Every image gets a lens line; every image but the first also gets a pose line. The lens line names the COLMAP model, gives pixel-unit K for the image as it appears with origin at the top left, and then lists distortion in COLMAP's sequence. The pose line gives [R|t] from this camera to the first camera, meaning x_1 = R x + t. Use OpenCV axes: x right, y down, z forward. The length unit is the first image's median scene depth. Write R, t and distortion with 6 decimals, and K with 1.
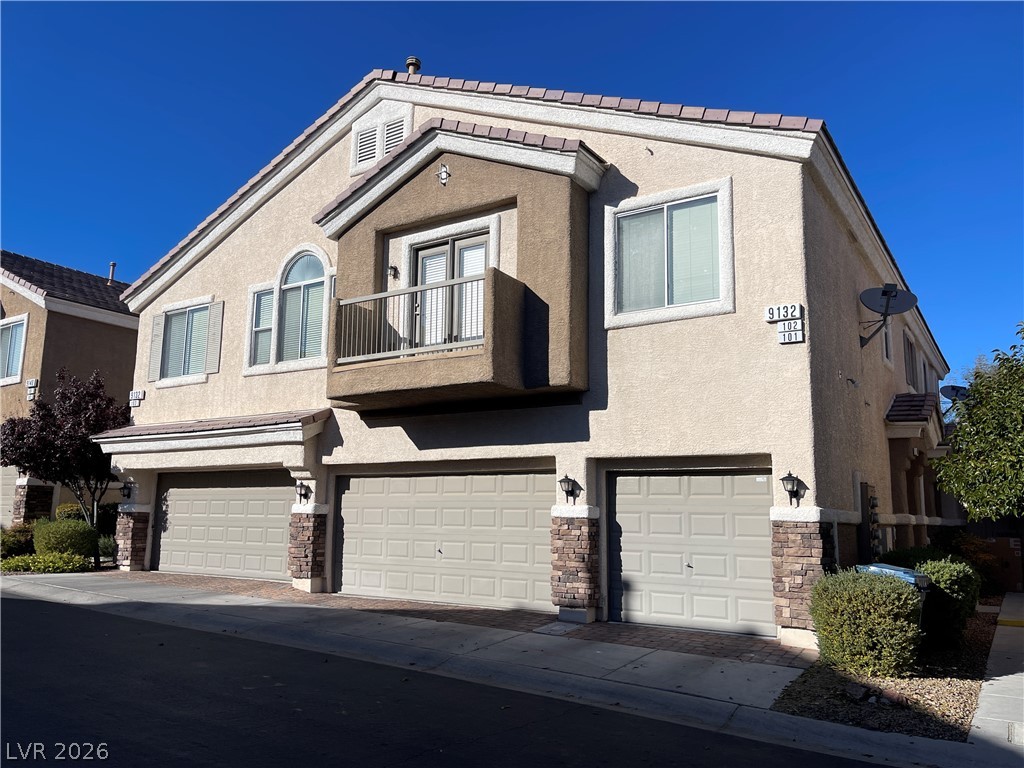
lens RADIAL K [[757.7, 0, 518.3], [0, 757.7, 384.8], [0, 0, 1]] dist [0.045425, -0.018842]
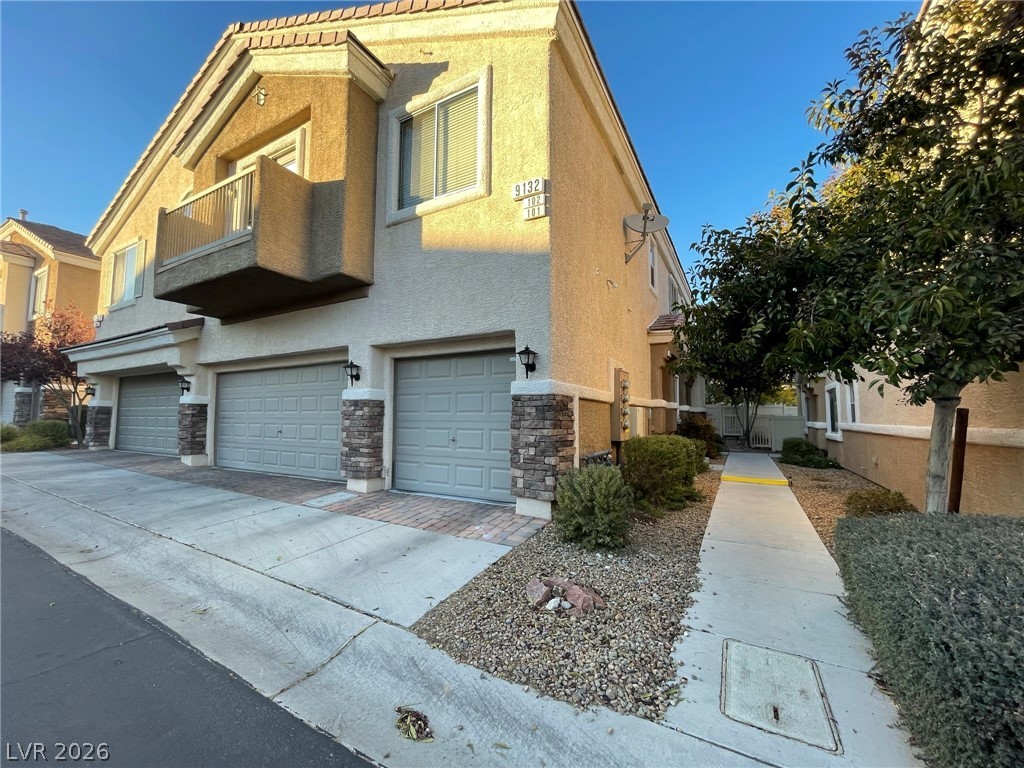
lens RADIAL K [[416.3, 0, 505.0], [0, 416.3, 379.0], [0, 0, 1]] dist [-0.000249, 0.000088]
pose [[0.998145, -0.003533, 0.060782, 0.250436], [-0.001235, 0.996934, 0.078231, 0.098270], [-0.060872, -0.078161, 0.995081, 0.389075]]
